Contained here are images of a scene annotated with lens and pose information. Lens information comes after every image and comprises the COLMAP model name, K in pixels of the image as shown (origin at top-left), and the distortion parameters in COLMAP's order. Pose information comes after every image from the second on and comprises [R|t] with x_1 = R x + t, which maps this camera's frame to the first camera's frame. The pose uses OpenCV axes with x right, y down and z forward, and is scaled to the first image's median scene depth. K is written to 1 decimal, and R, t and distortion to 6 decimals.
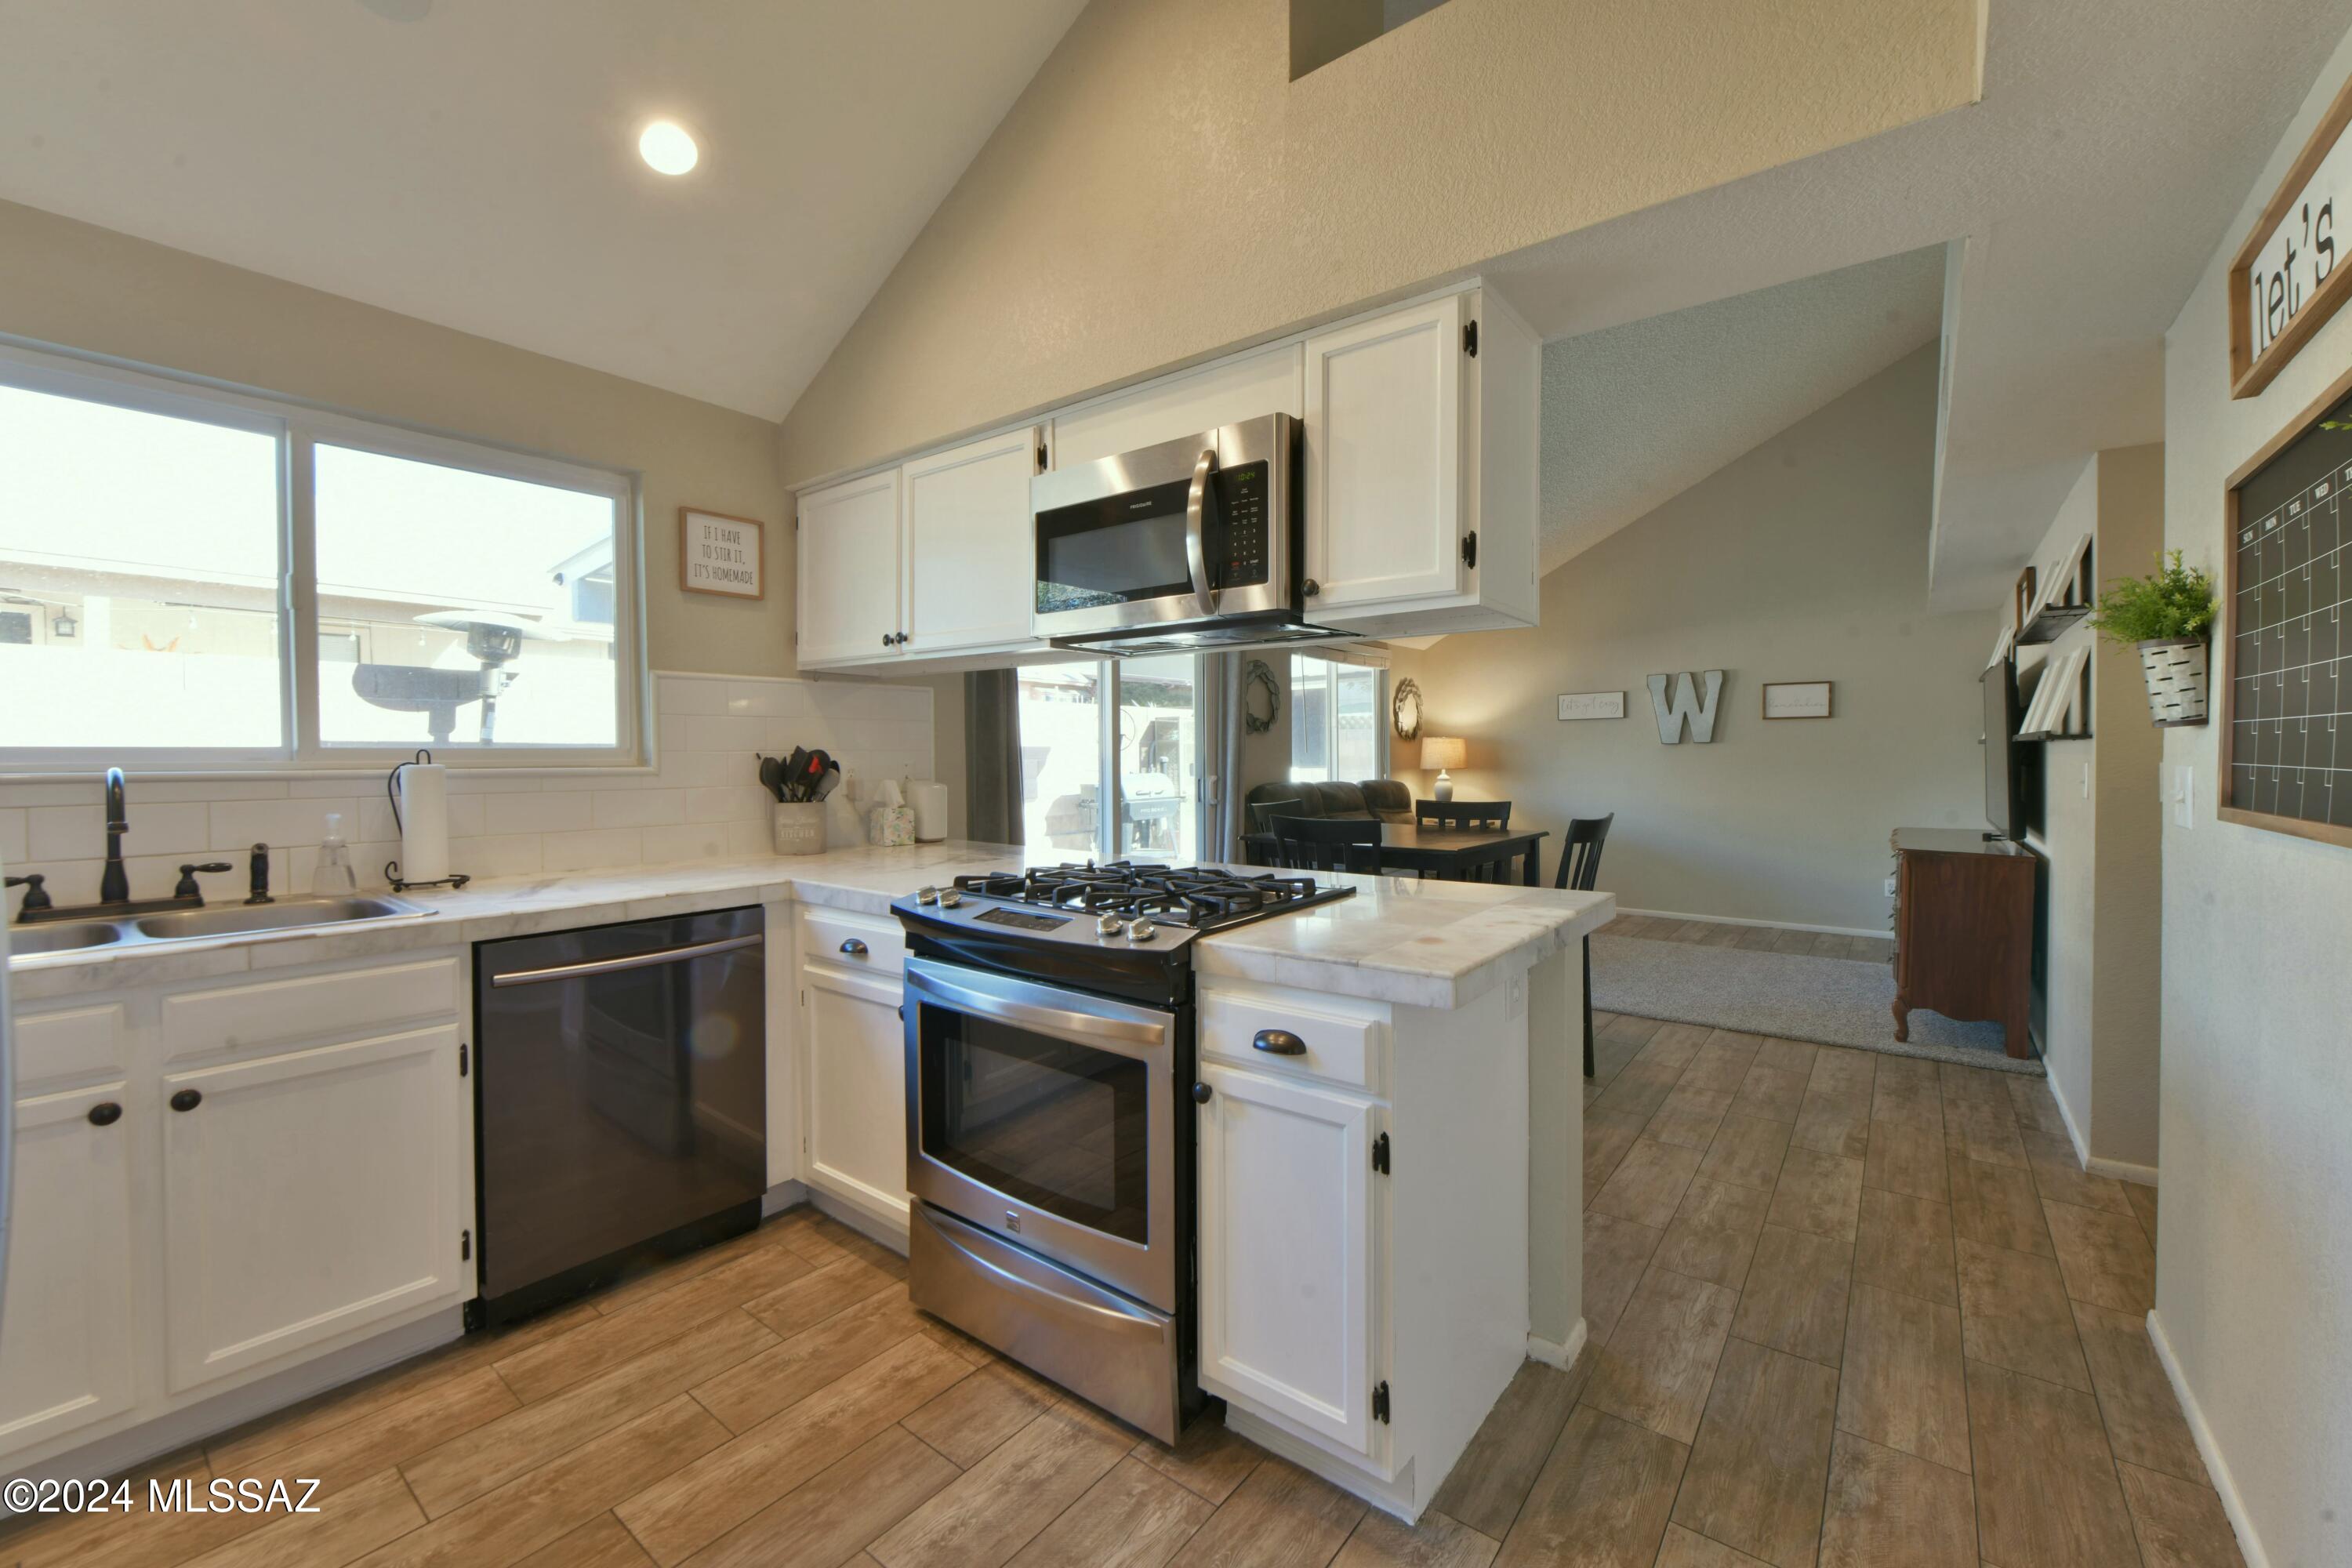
lens RADIAL K [[934.3, 0, 1185.7], [0, 934.3, 773.3], [0, 0, 1]] dist [-0.006777, 0.000615]
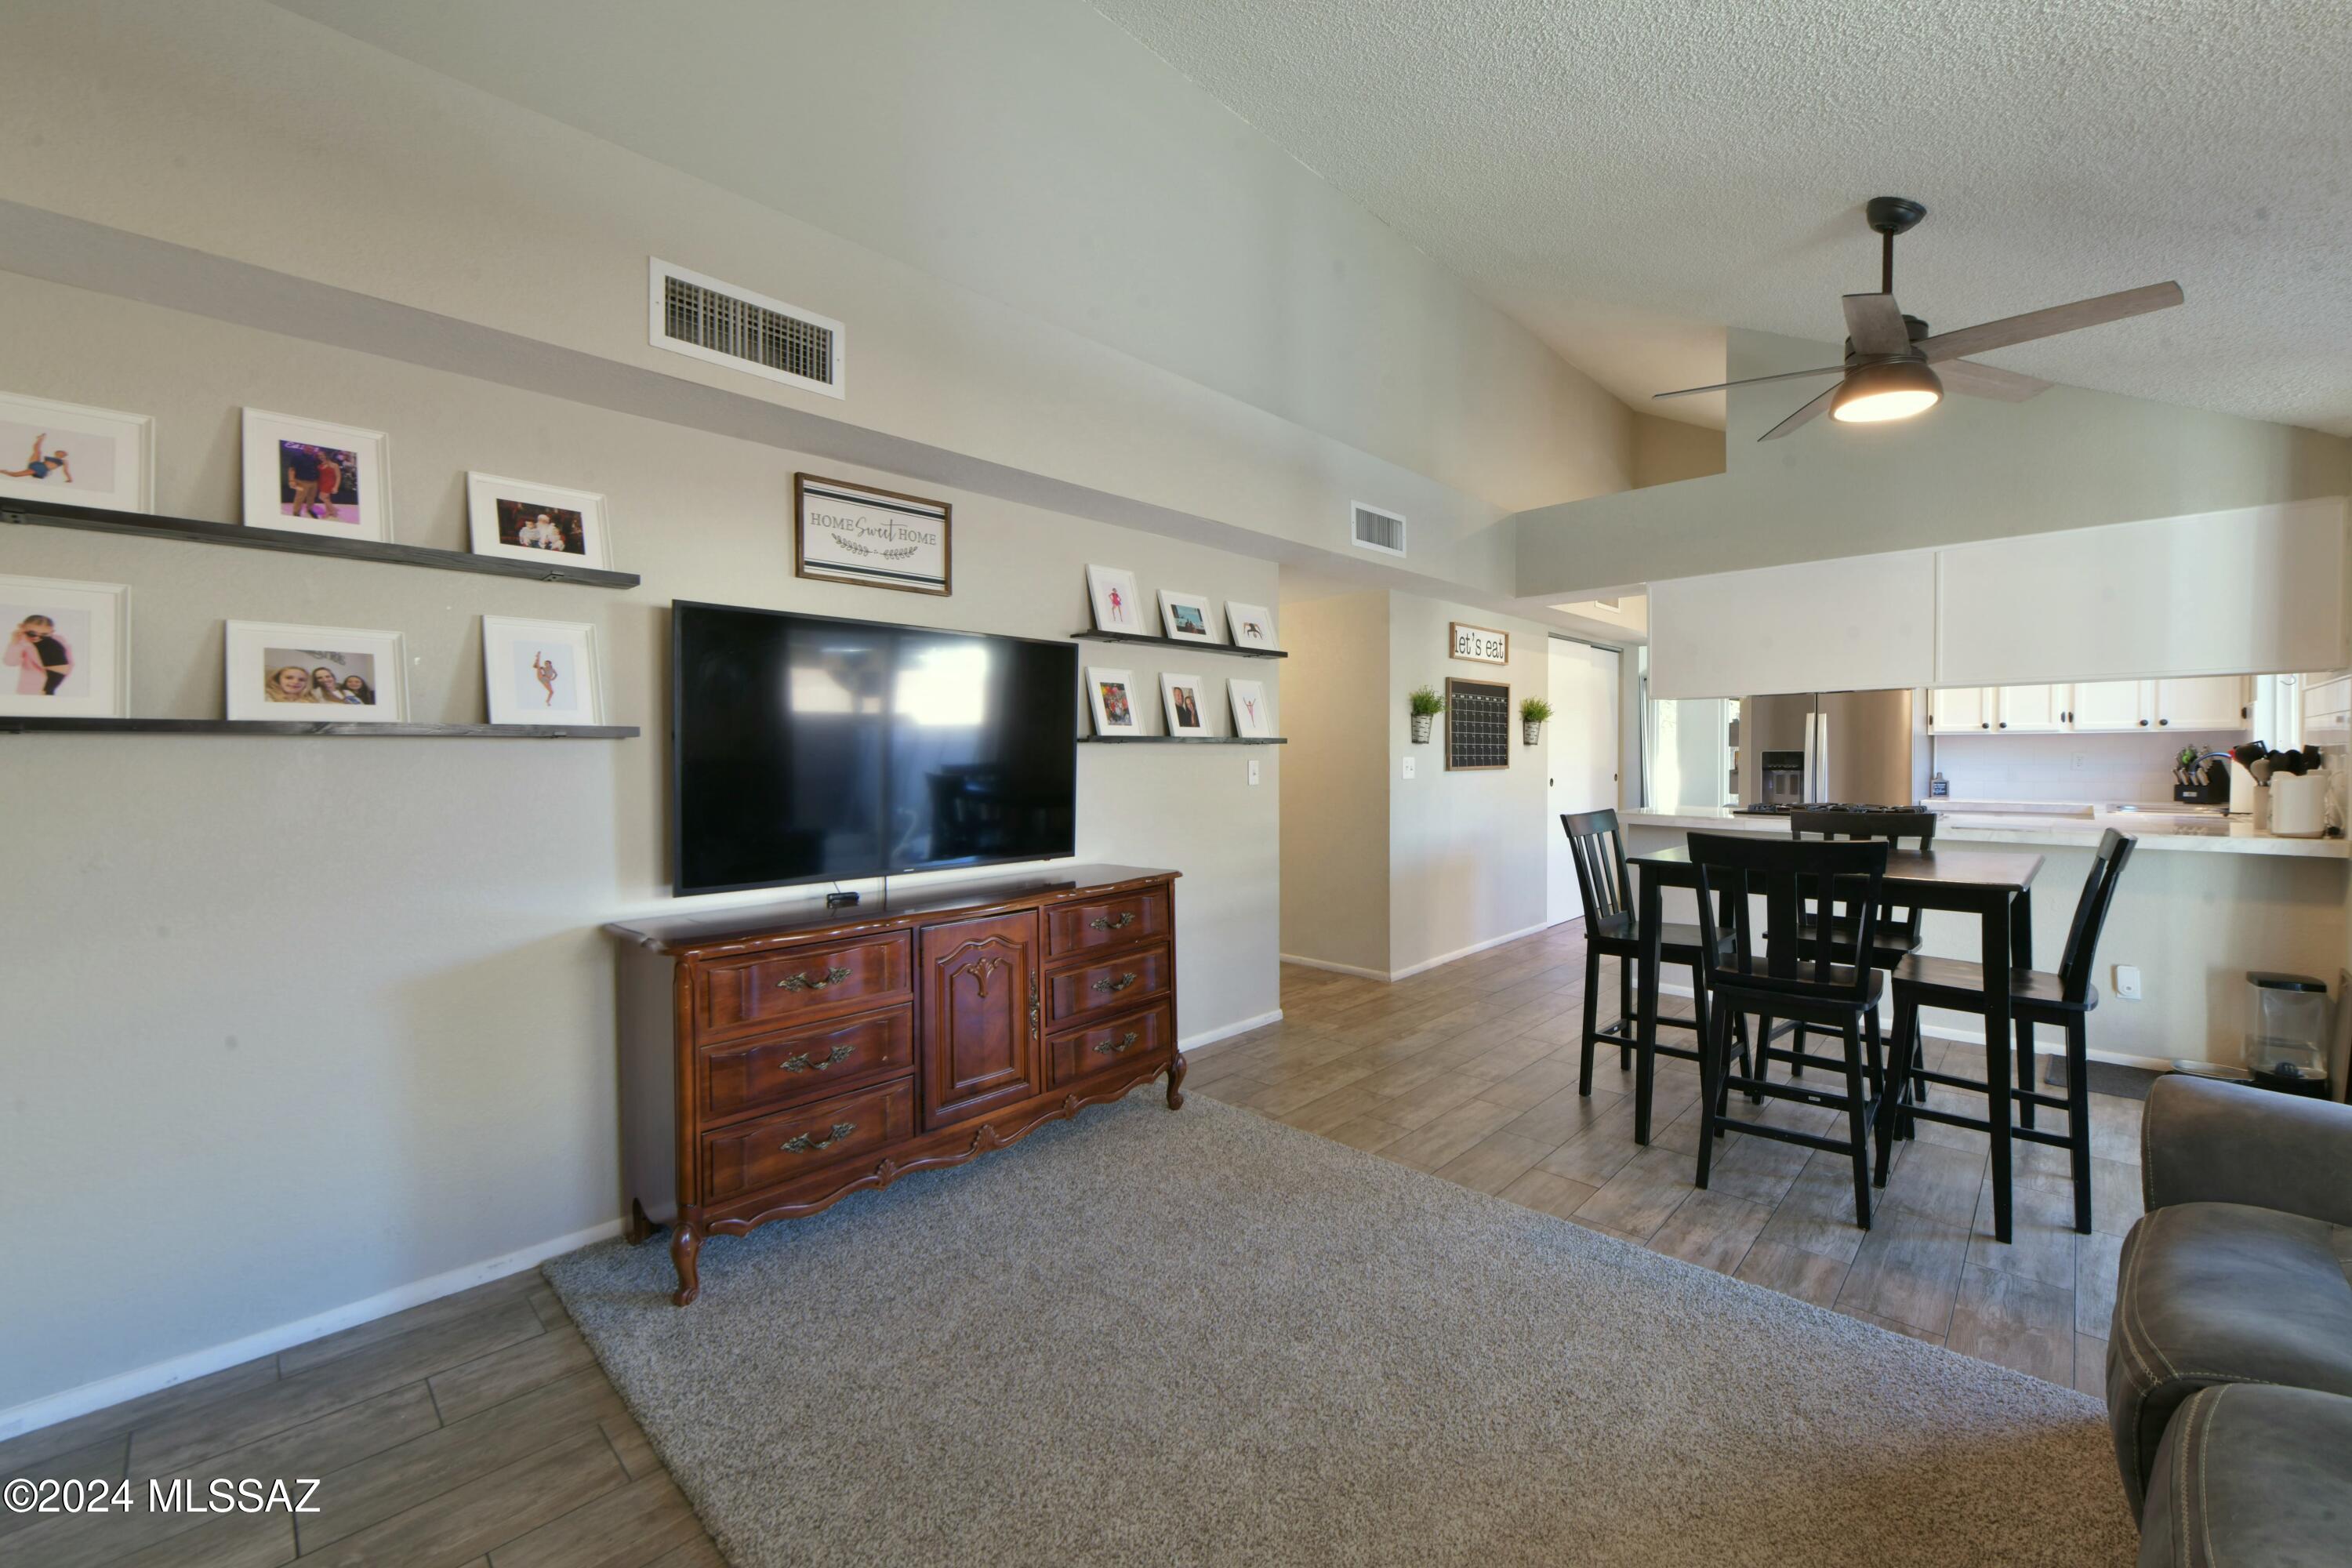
lens RADIAL K [[934.3, 0, 1194.3], [0, 934.3, 775.4], [0, 0, 1]] dist [-0.006777, 0.000615]
pose [[-0.995023, 0.004211, 0.099556, 1.303969], [0.009085, 0.998779, 0.048552, -0.082551], [-0.099230, 0.049215, -0.993847, 3.497591]]
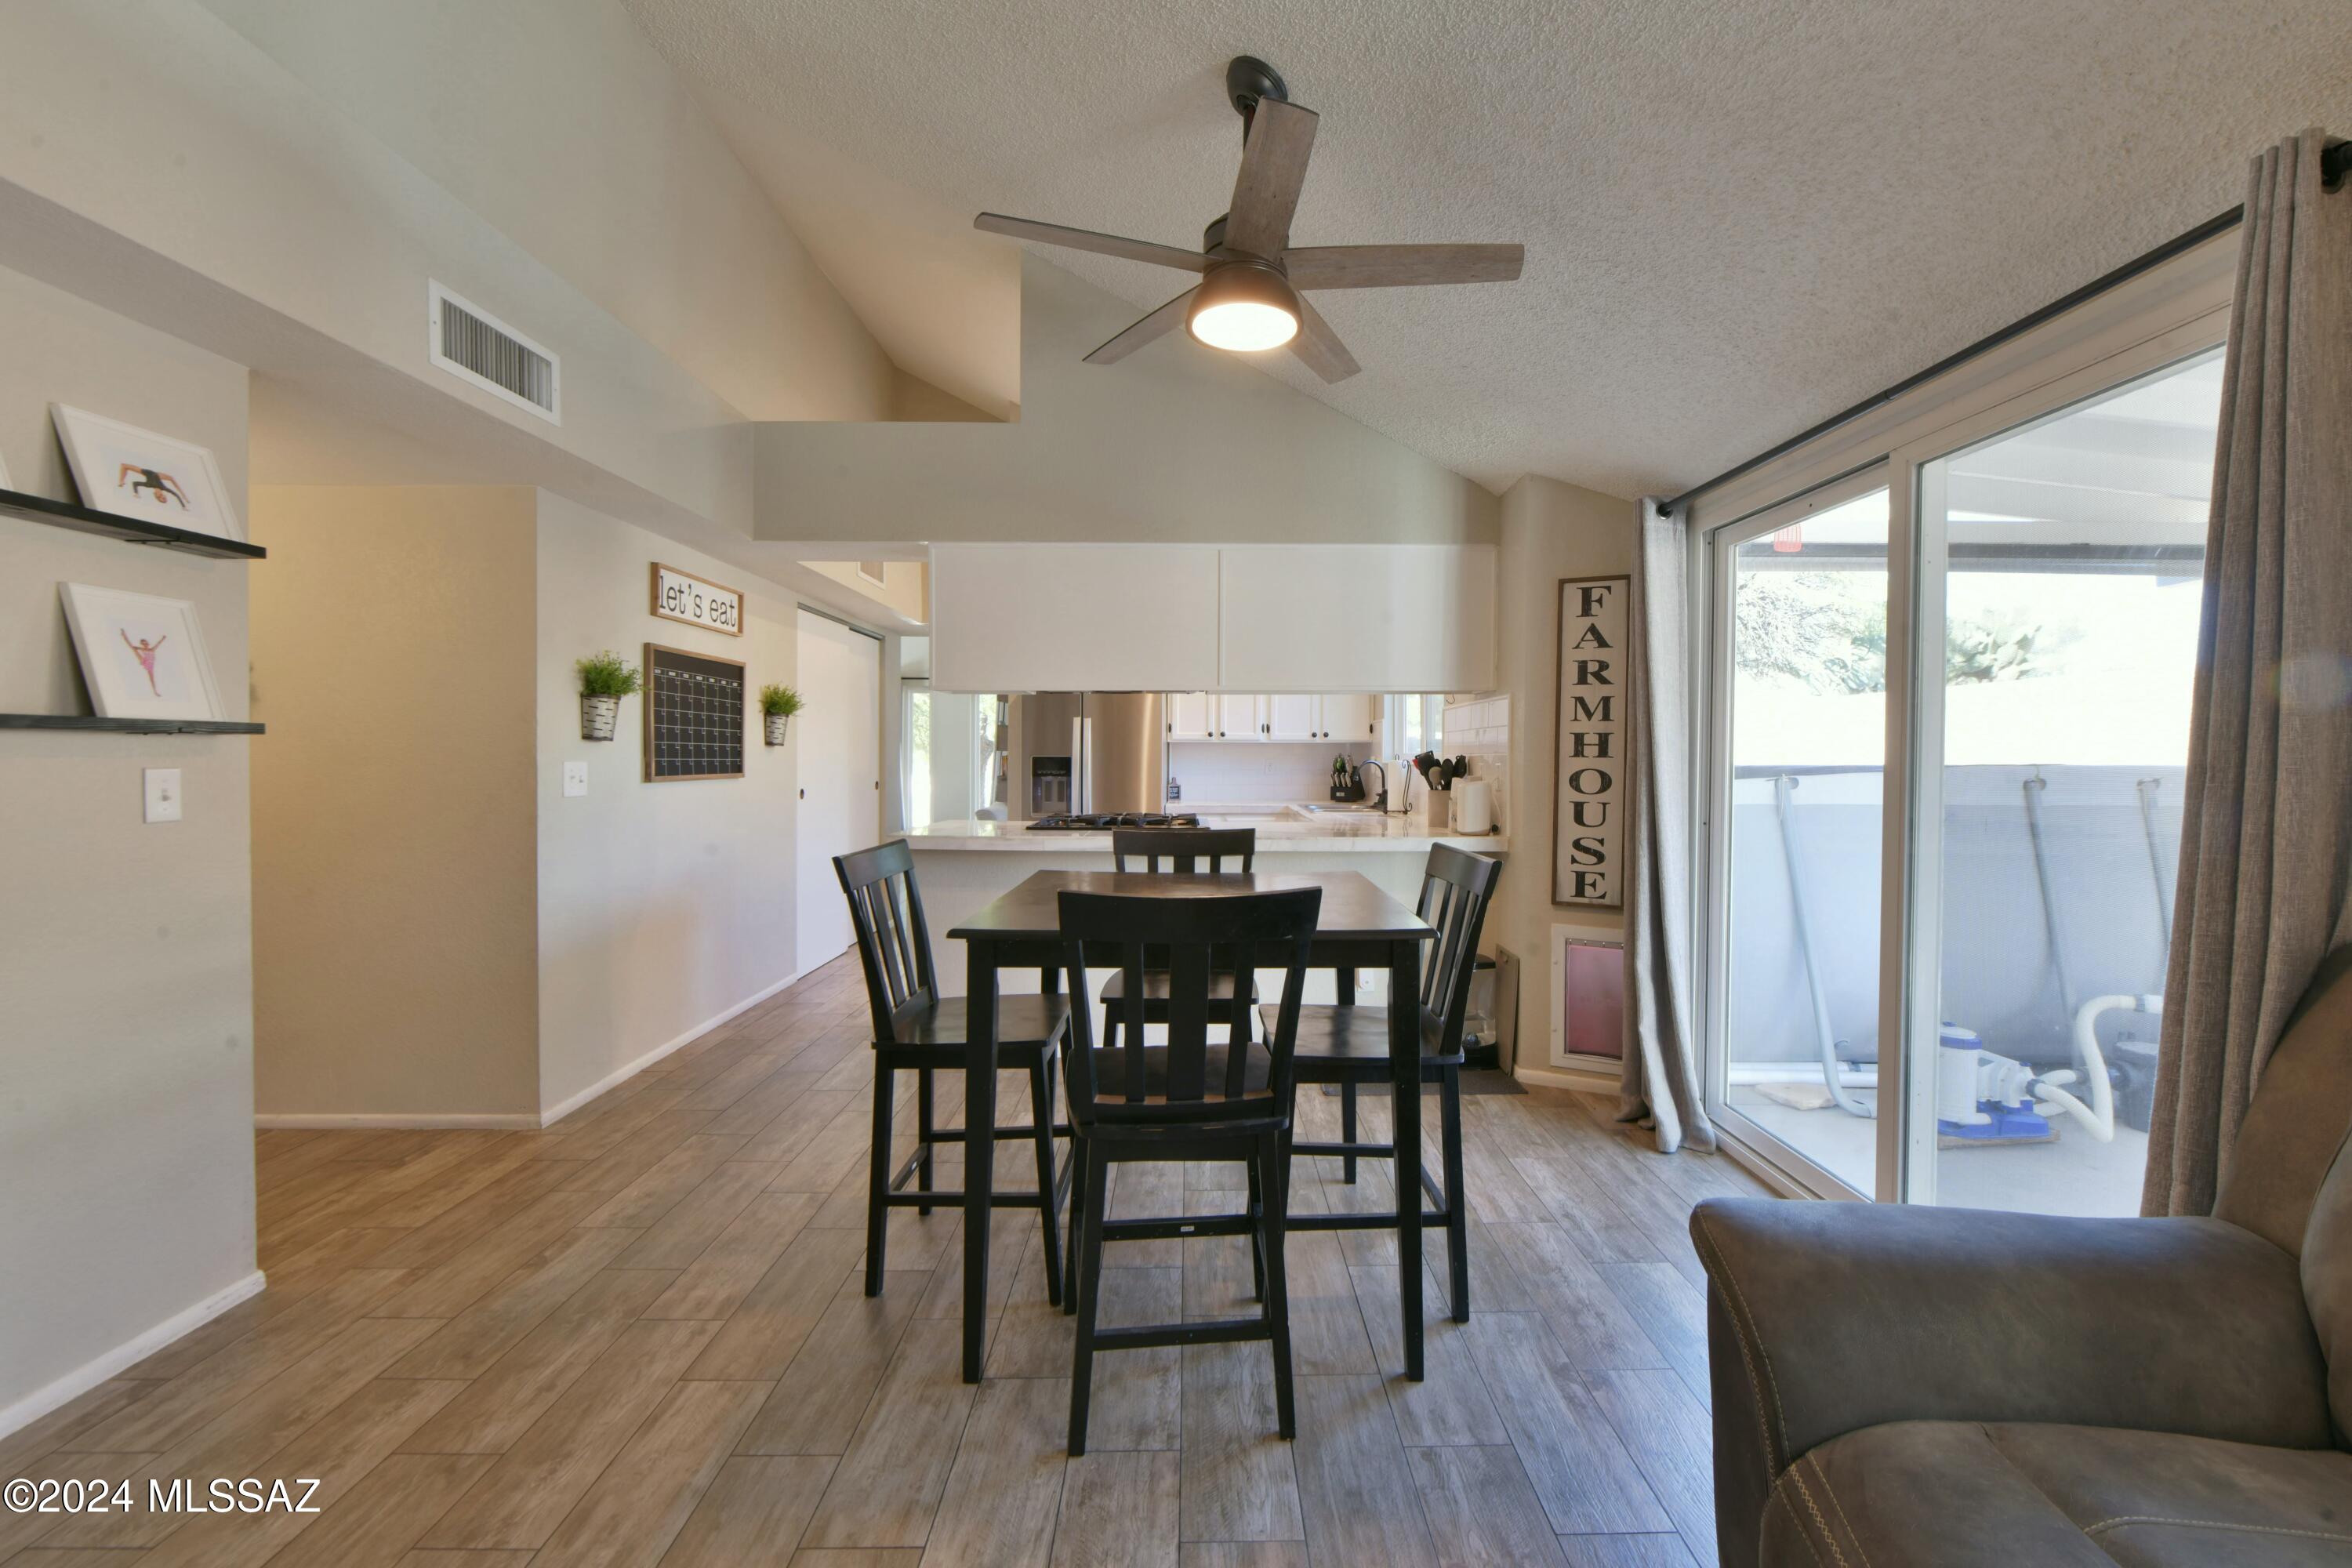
lens RADIAL K [[934.3, 0, 1218.6], [0, 934.3, 763.8], [0, 0, 1]] dist [-0.006777, 0.000615]
pose [[-0.767116, 0.003968, -0.641496, 1.155429], [-0.018948, 0.999404, 0.028841, -0.066908], [0.641229, 0.034280, -0.766584, 2.846361]]
